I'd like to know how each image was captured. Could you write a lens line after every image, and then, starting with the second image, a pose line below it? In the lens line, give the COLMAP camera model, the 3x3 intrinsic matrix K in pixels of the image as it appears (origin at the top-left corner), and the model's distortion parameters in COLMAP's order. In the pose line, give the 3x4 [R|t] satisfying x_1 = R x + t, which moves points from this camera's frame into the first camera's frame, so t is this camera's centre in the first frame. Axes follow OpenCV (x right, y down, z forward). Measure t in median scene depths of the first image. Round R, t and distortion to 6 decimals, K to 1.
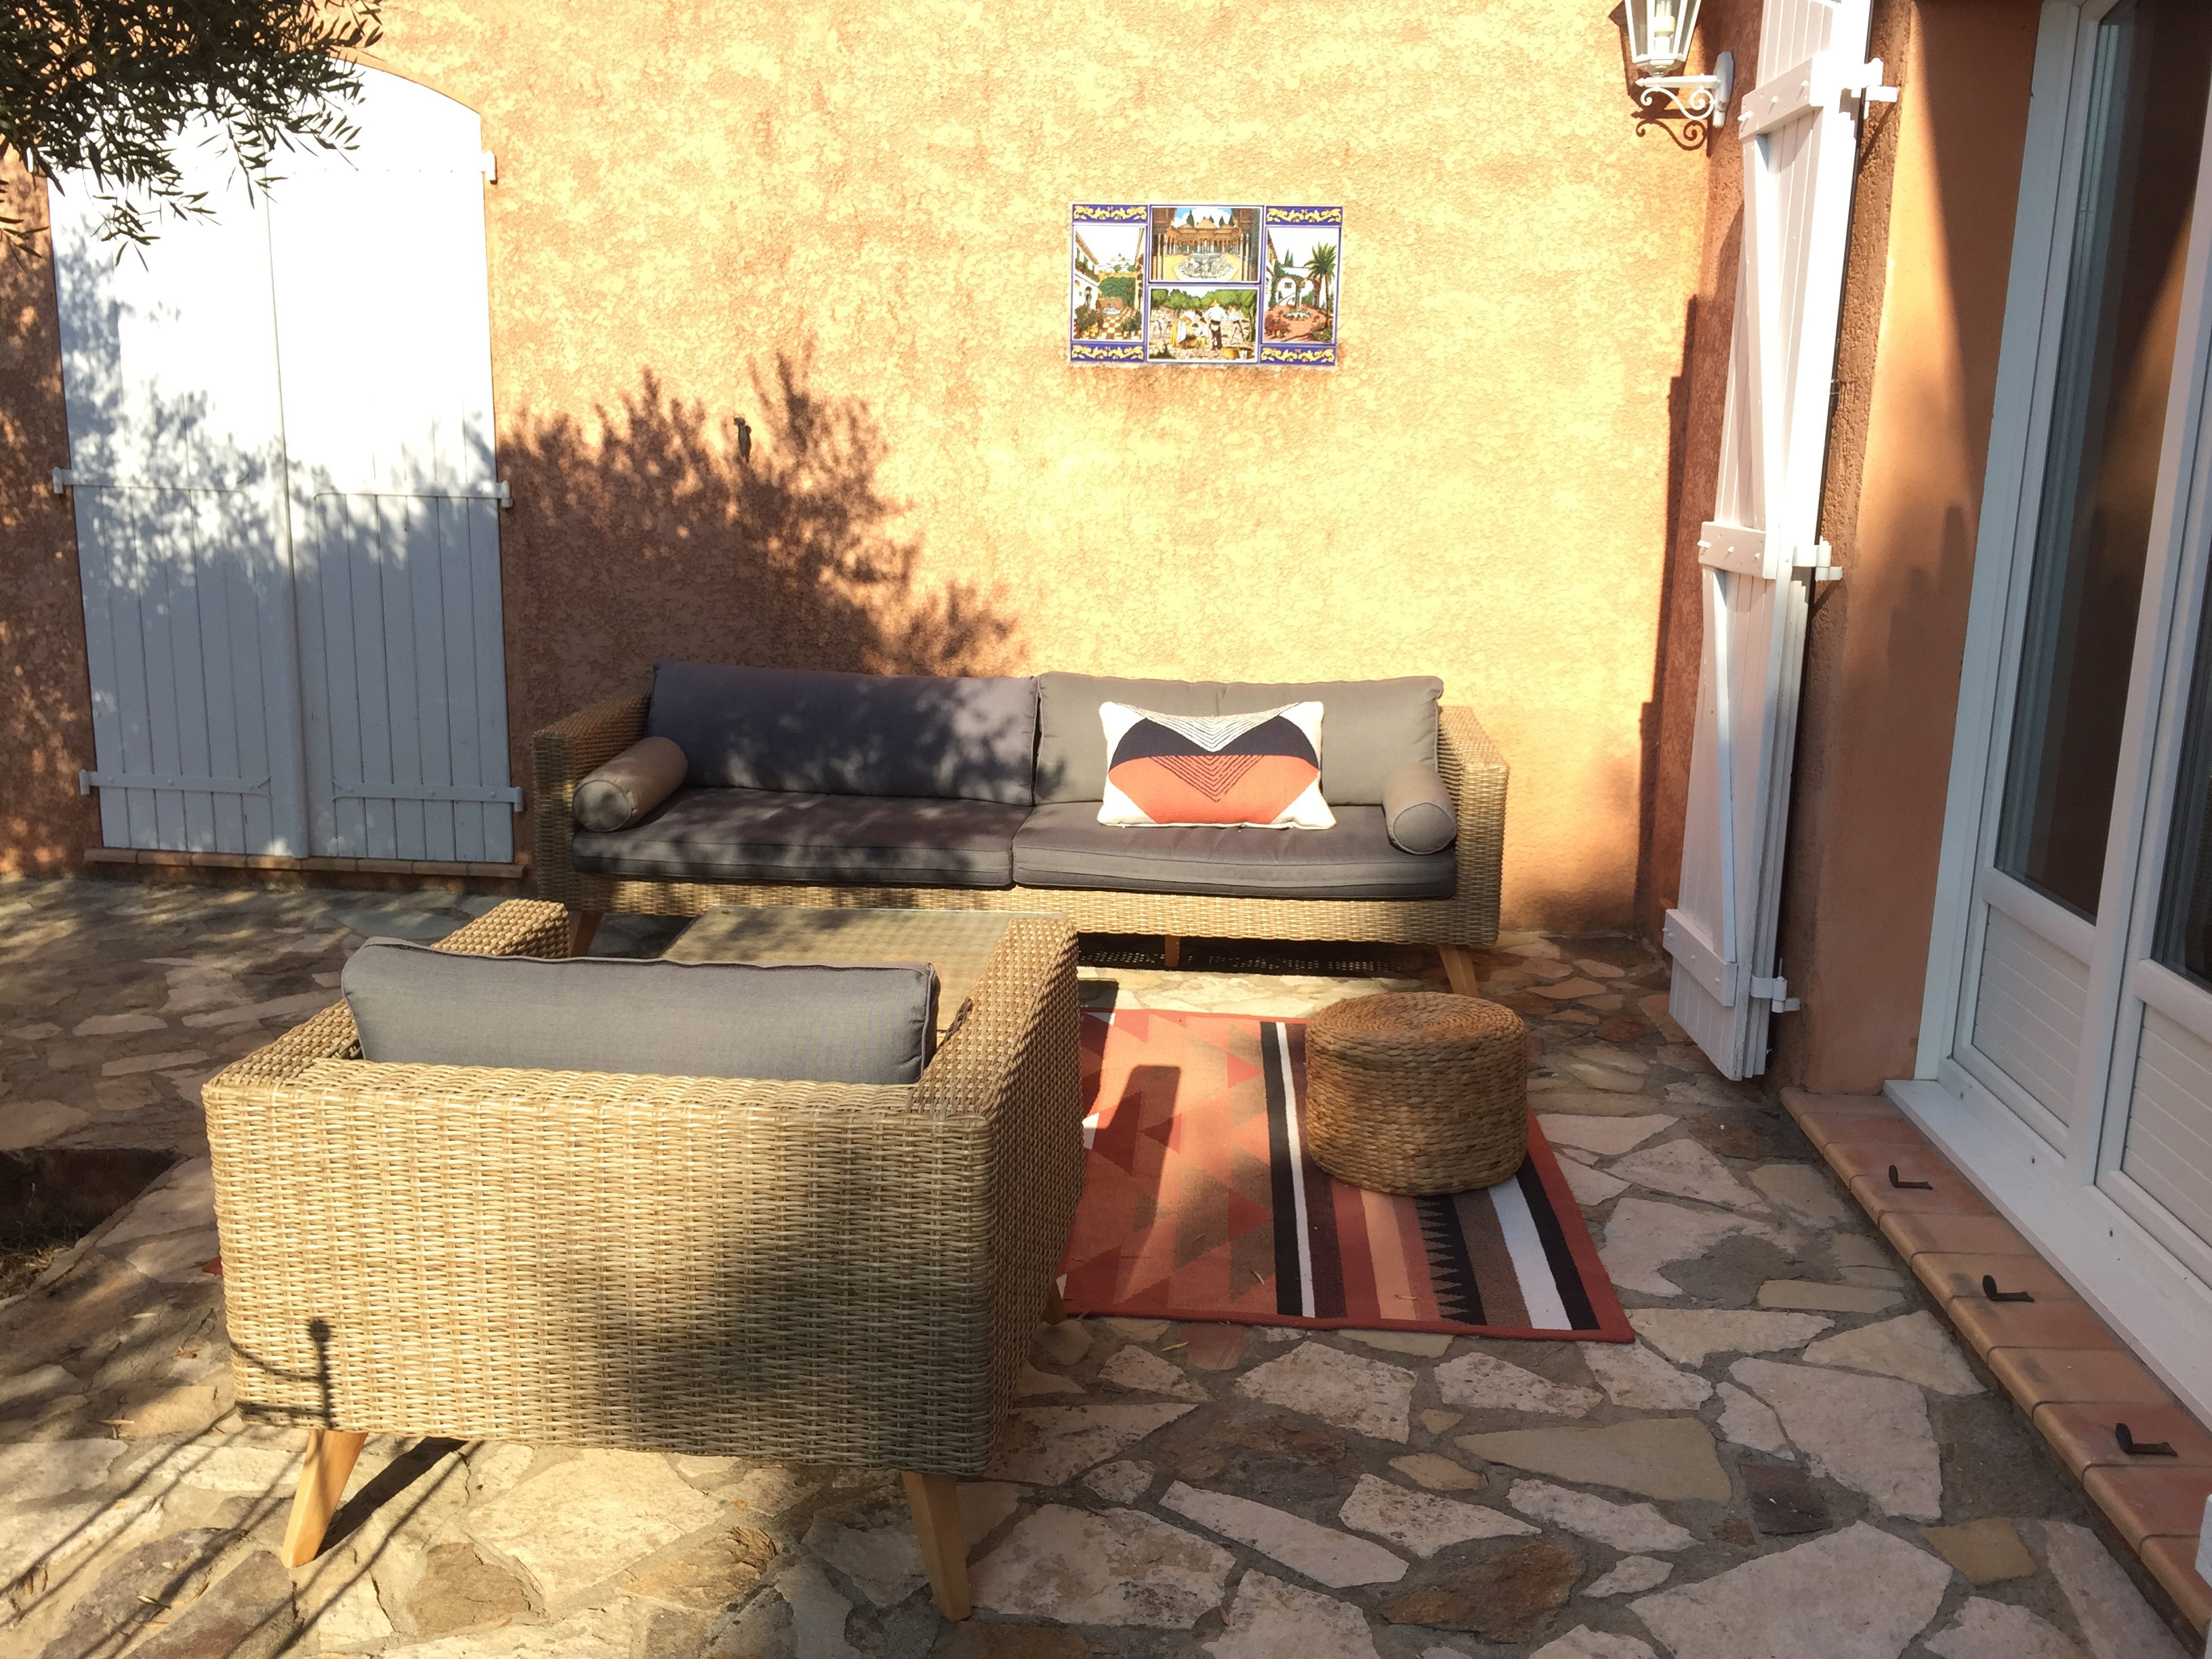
lens RADIAL K [[1862.3, 0, 1113.0], [0, 1862.3, 829.2], [0, 0, 1]] dist [0.078554, -0.118303]
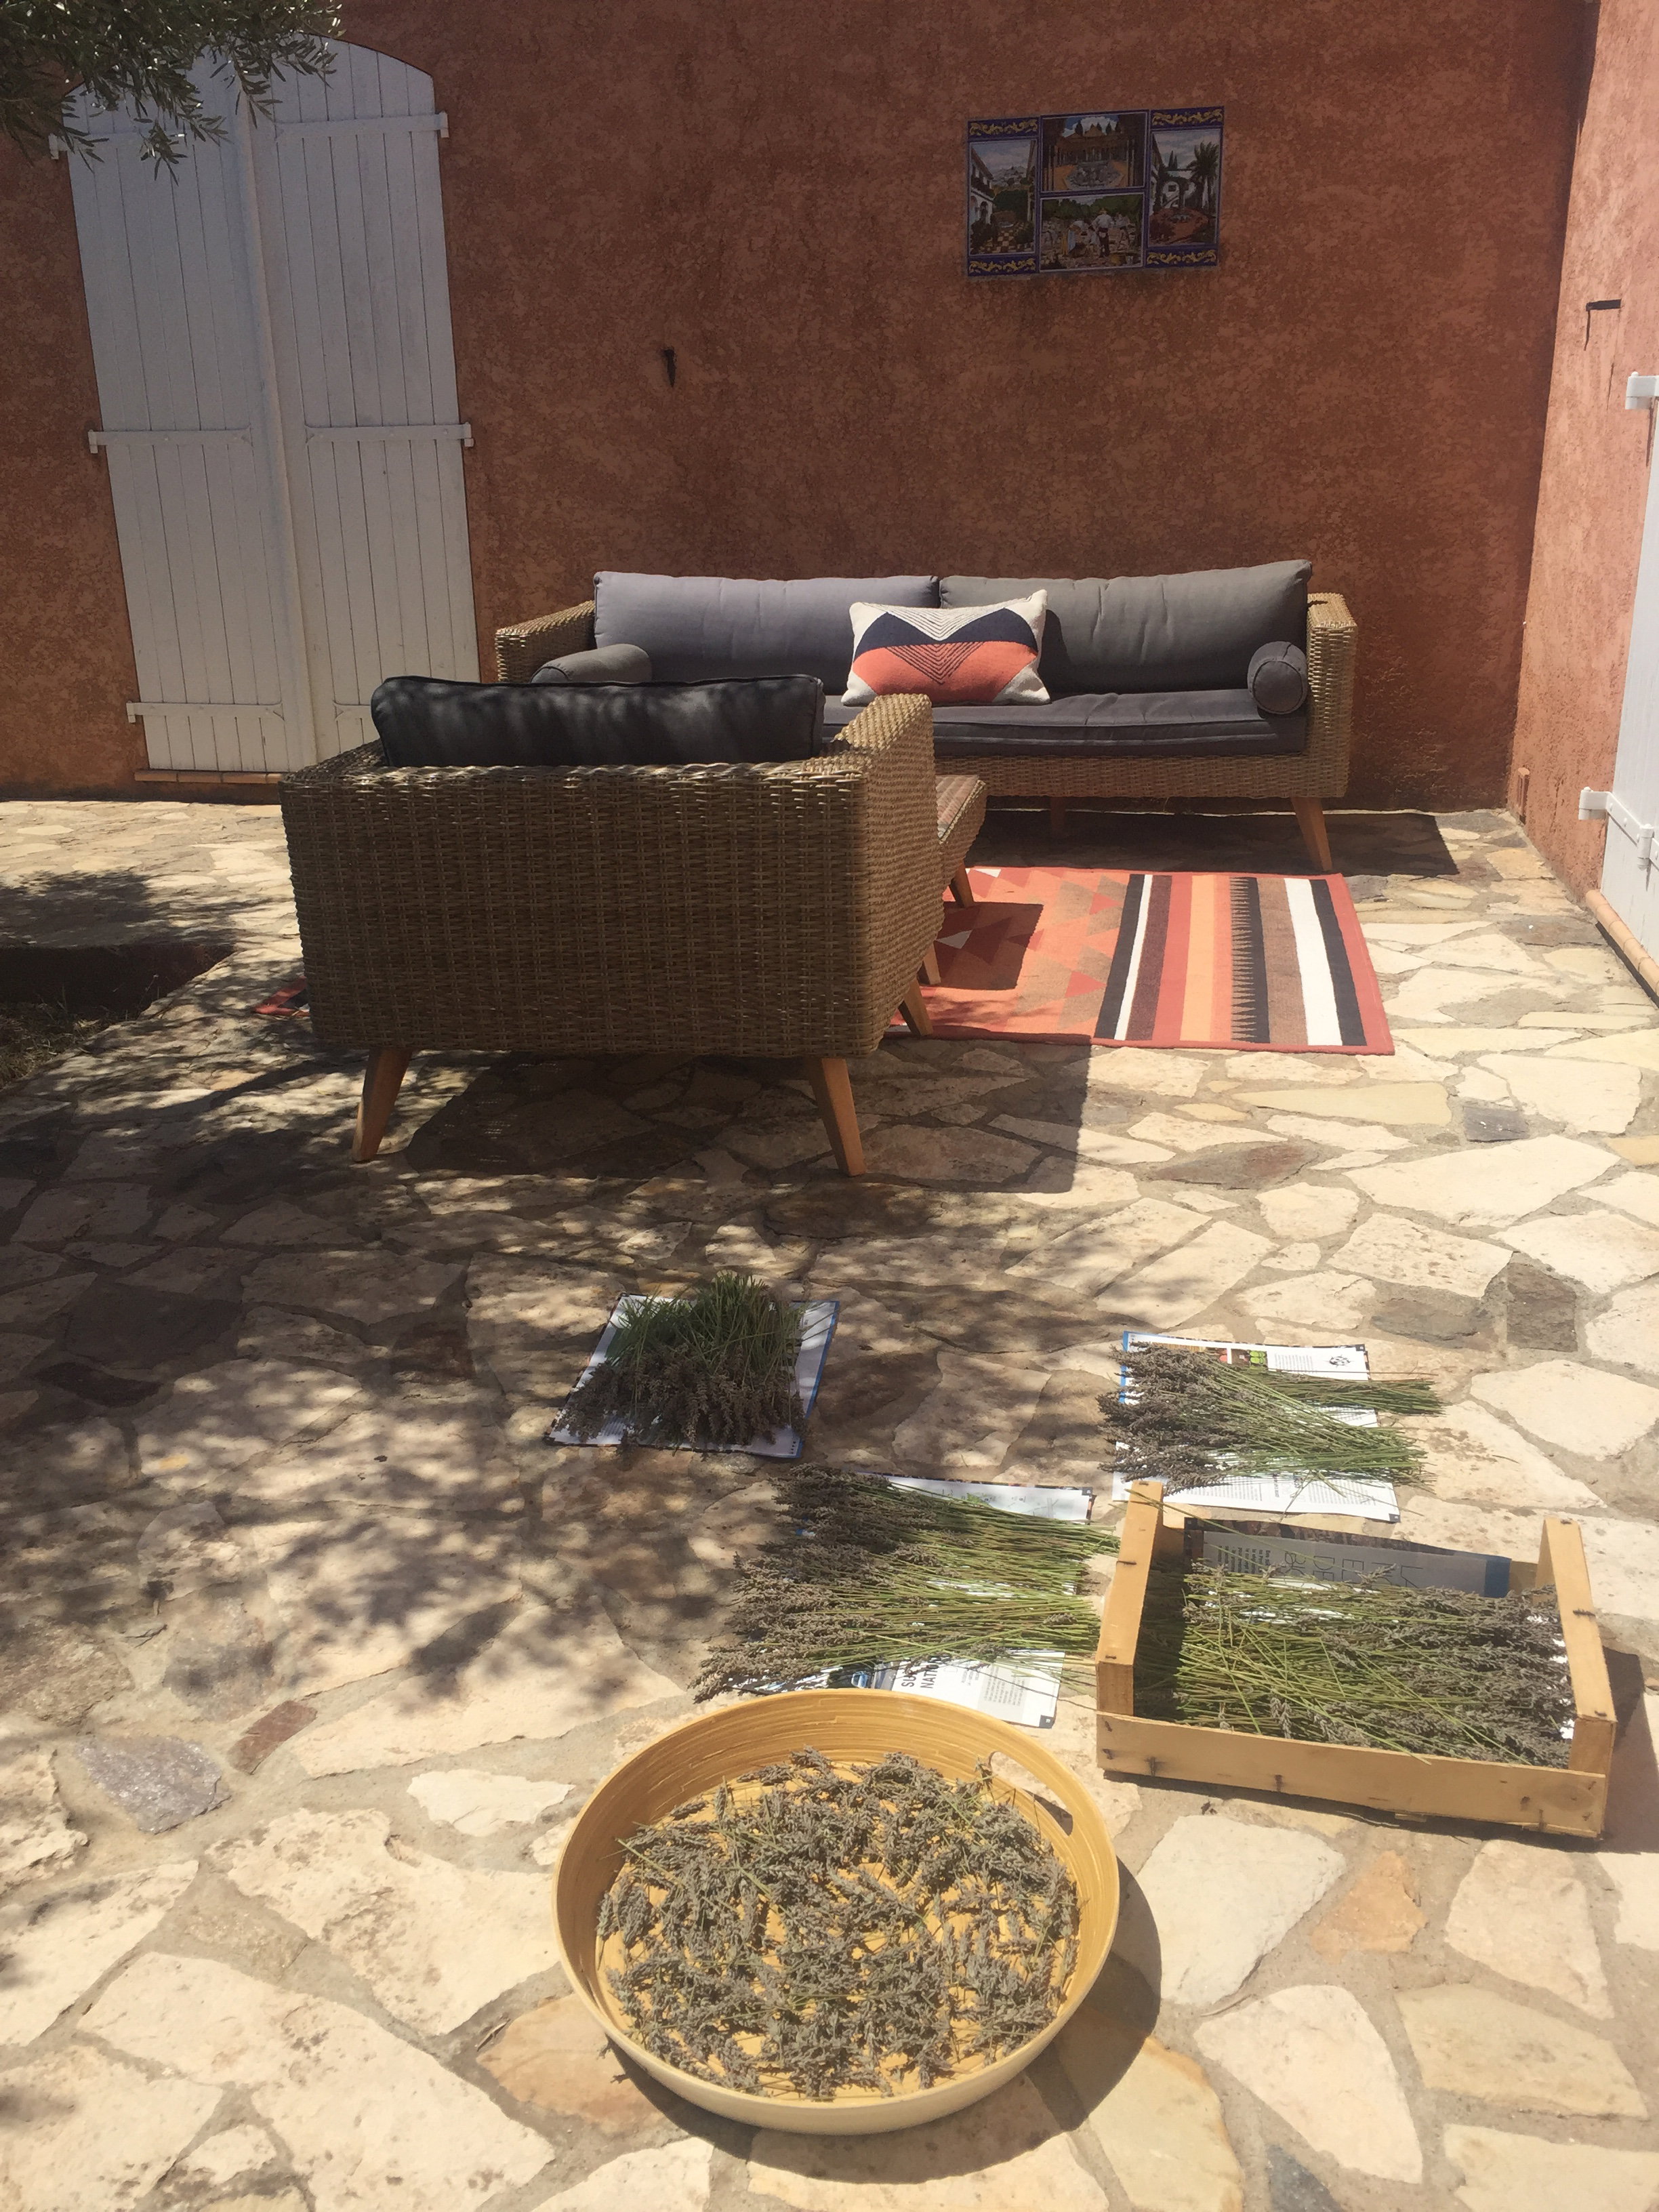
lens RADIAL K [[1862.3, 0, 840.4], [0, 1862.3, 1110.5], [0, 0, 1]] dist [0.078554, -0.118303]
pose [[0.991913, 0.000758, -0.126914, 0.042882], [0.014561, 0.992700, 0.119730, 0.096111], [0.126078, -0.120610, 0.984661, -0.135224]]
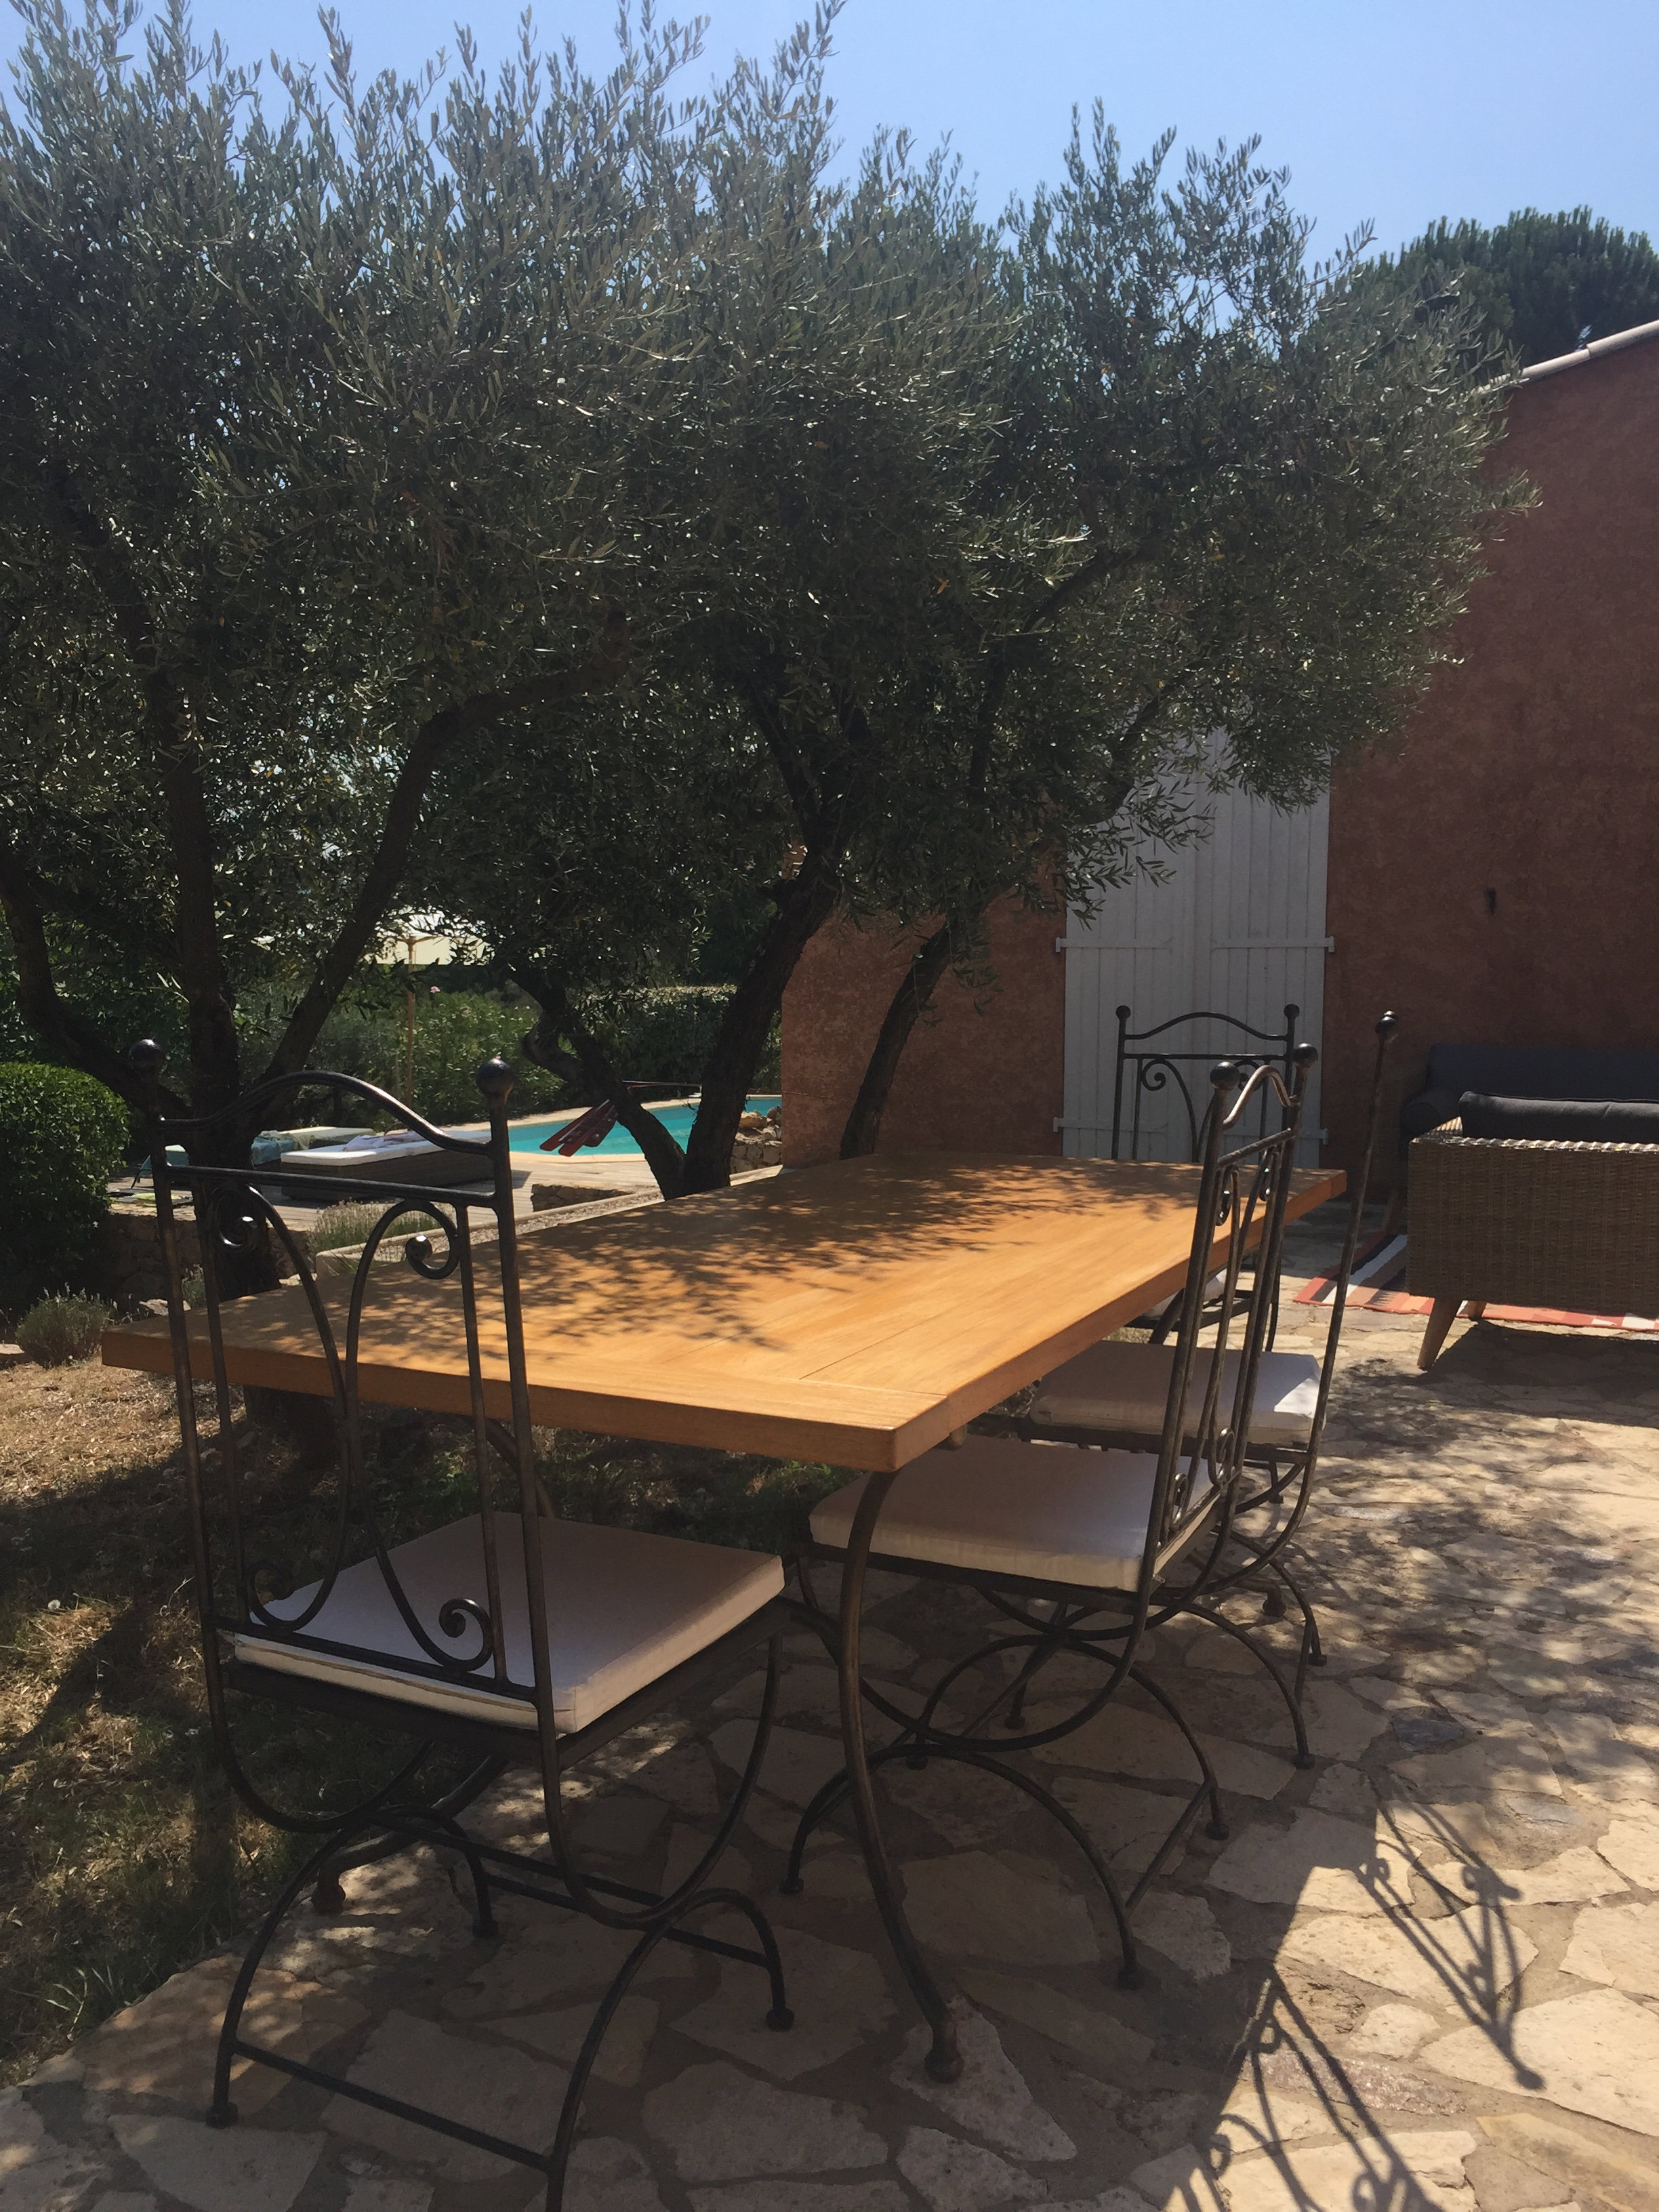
lens RADIAL K [[1862.3, 0, 825.2], [0, 1862.3, 1121.9], [0, 0, 1]] dist [0.078554, -0.118303]
pose [[0.918601, 0.015573, -0.394879, -0.090865], [-0.063337, 0.992108, -0.108215, 0.183040], [0.390078, 0.124417, 0.912338, -0.647358]]
